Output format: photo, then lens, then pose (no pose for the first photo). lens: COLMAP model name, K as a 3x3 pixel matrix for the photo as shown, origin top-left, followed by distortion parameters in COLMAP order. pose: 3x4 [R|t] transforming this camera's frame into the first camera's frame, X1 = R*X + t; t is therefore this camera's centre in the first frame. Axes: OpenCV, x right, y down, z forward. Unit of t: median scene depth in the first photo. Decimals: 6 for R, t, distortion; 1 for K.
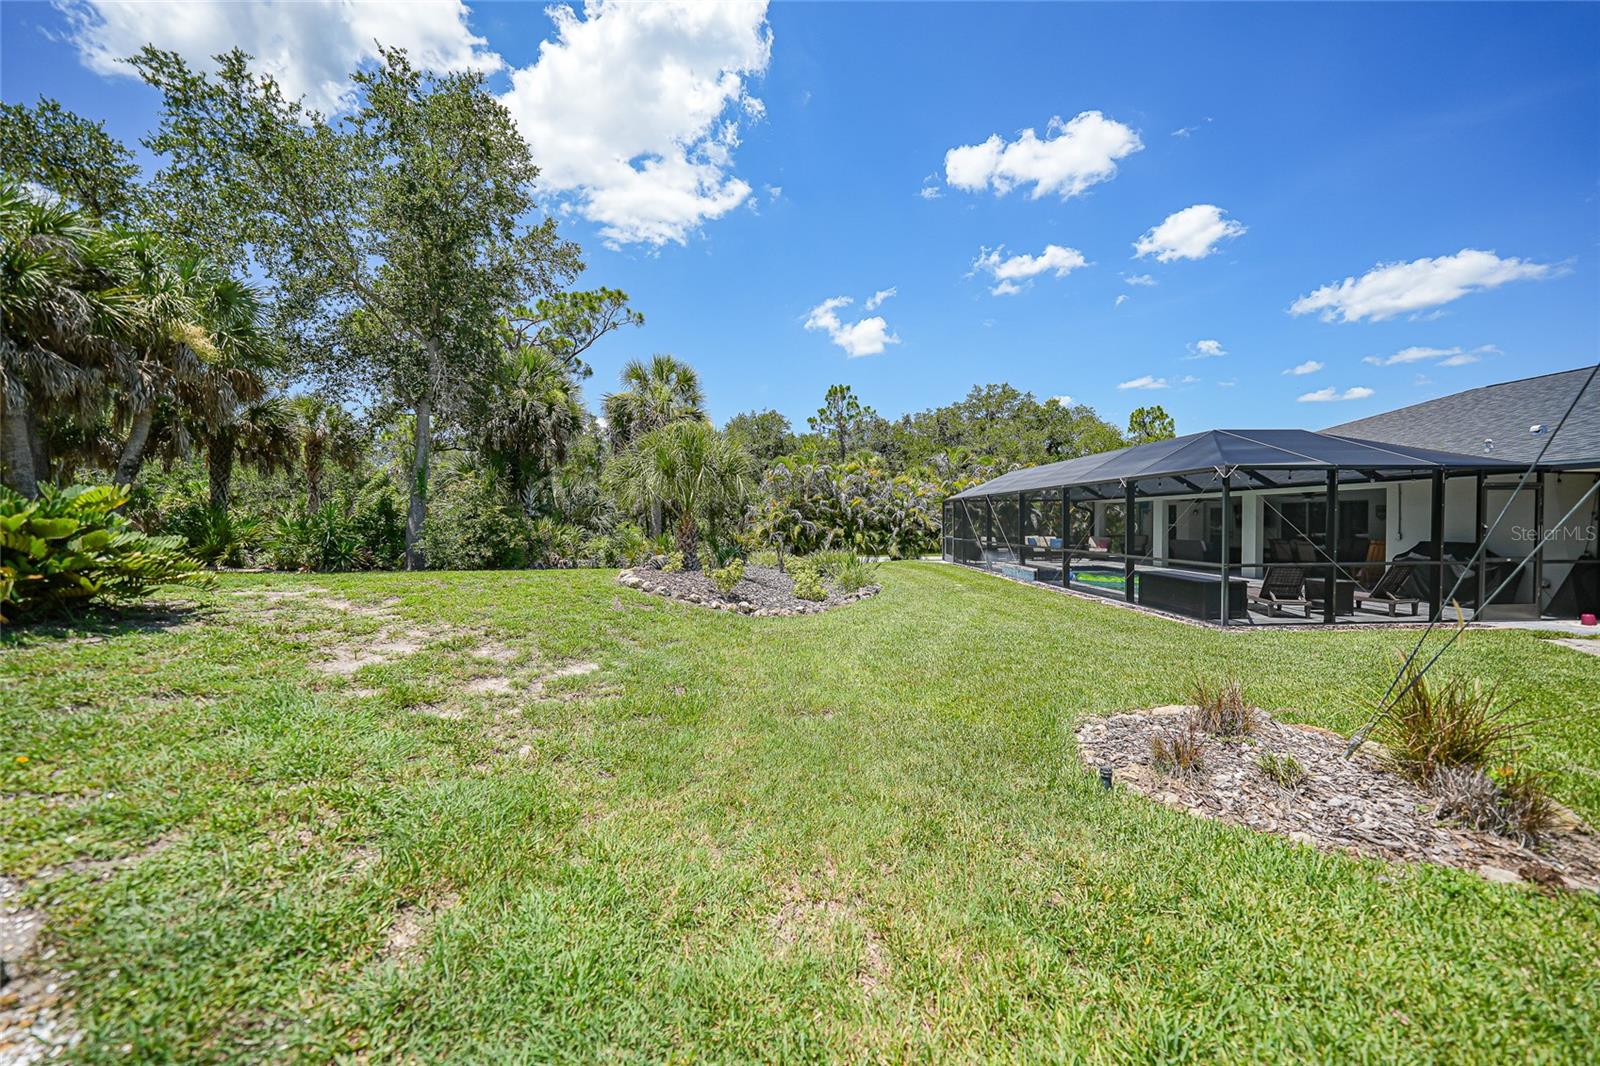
lens RADIAL K [[557.6, 0, 797.9], [0, 557.6, 527.4], [0, 0, 1]] dist [-0.034545, 0.009301]
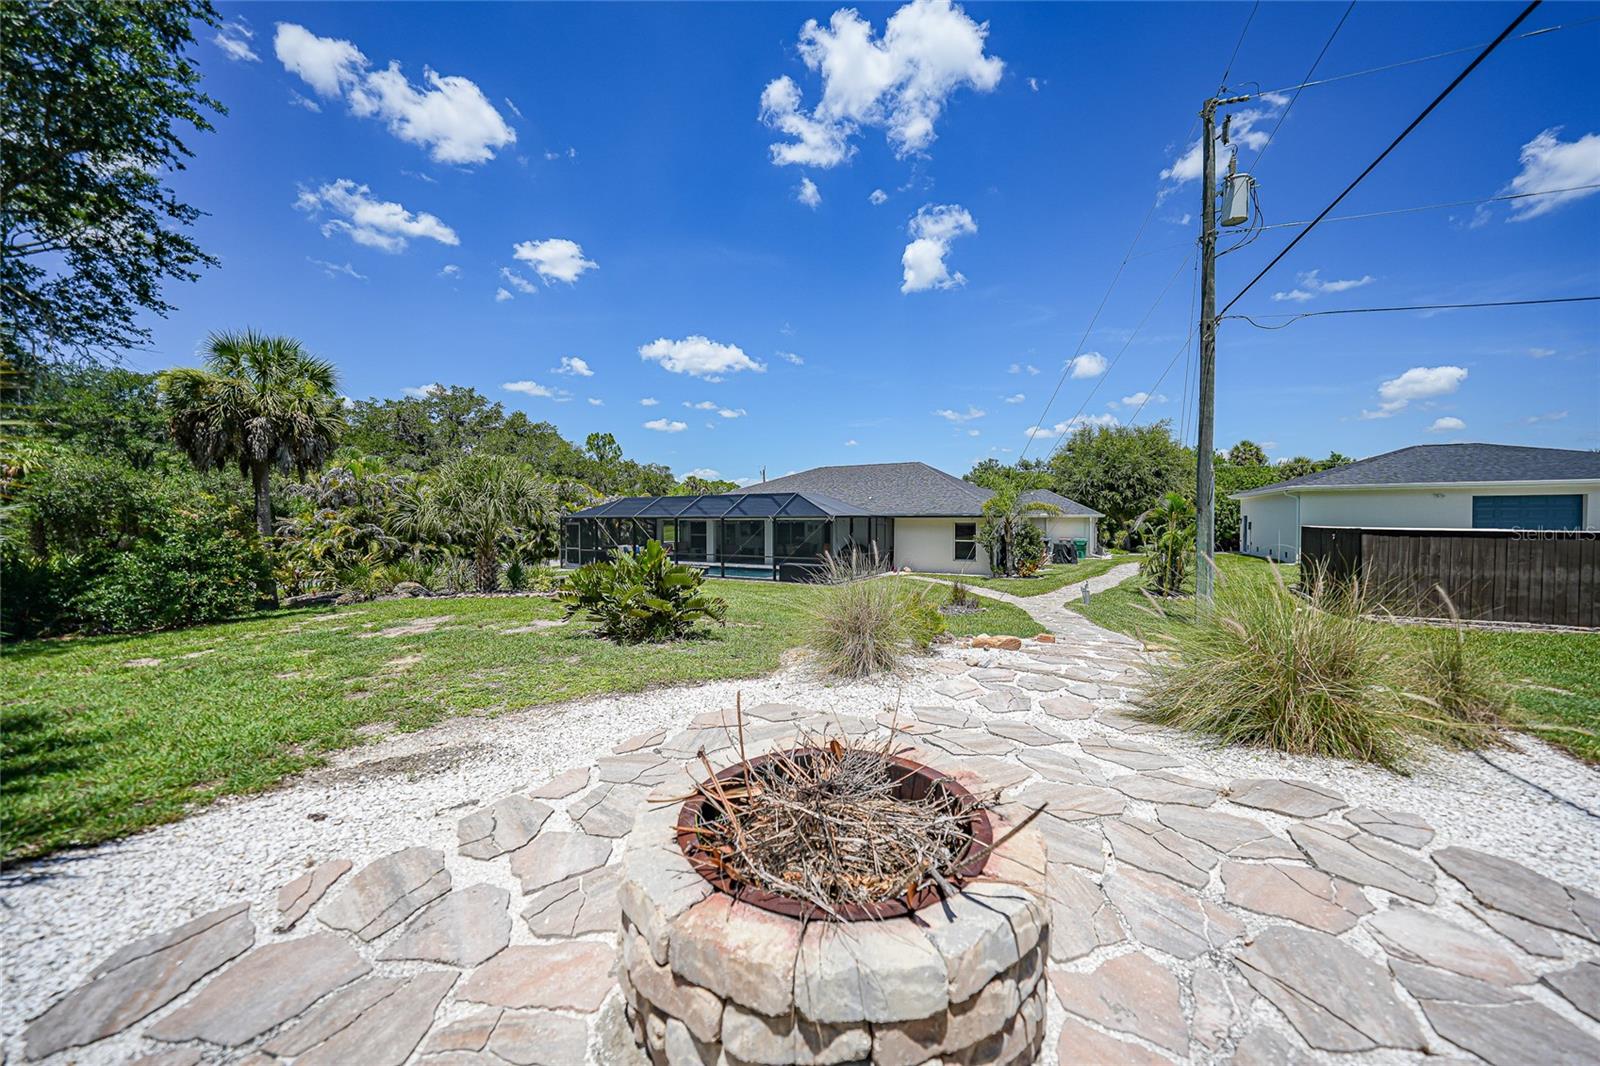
lens RADIAL K [[556.8, 0, 800.0], [0, 556.8, 533.0], [0, 0, 1]] dist [-0.021604, 0.005677]
pose [[0.525923, -0.019151, 0.850316, -0.431017], [0.010714, 0.999816, 0.015892, -0.027218], [-0.850464, 0.000752, 0.526032, -0.045247]]
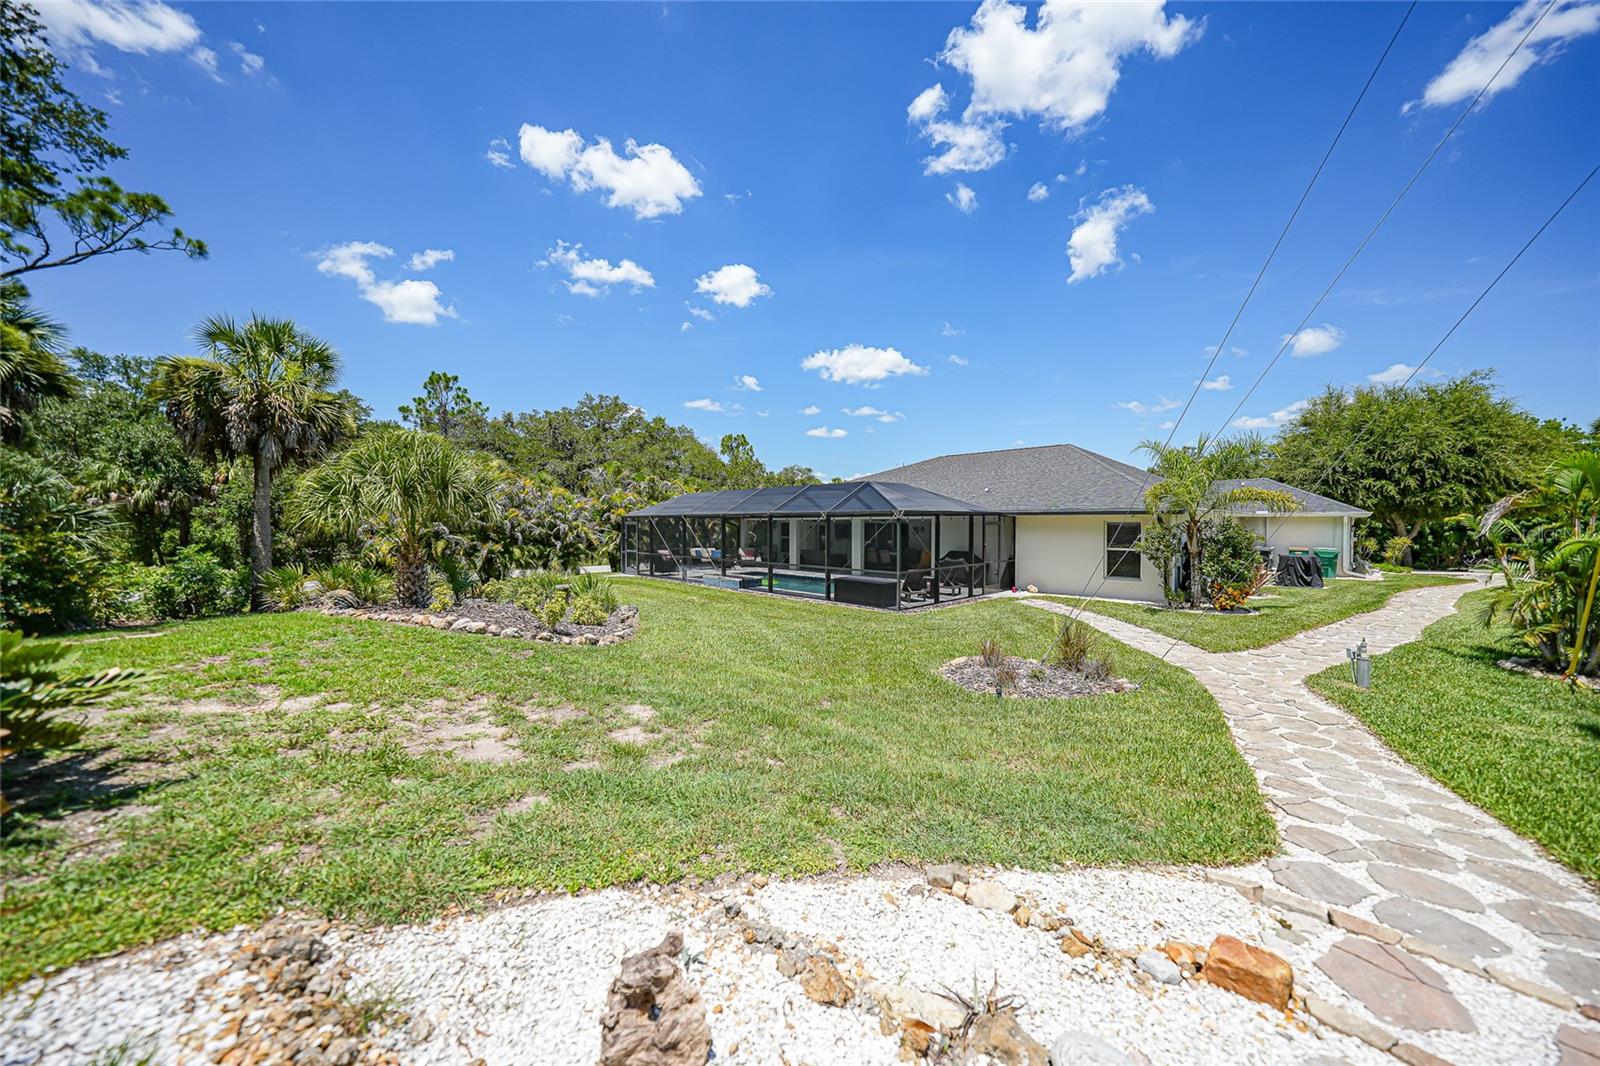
lens RADIAL K [[556.8, 0, 800.0], [0, 556.8, 533.0], [0, 0, 1]] dist [-0.021604, 0.005677]
pose [[0.744402, -0.008520, 0.667677, -0.176412], [0.005623, 0.999963, 0.006491, -0.020743], [-0.667708, -0.001078, 0.744423, -0.011177]]
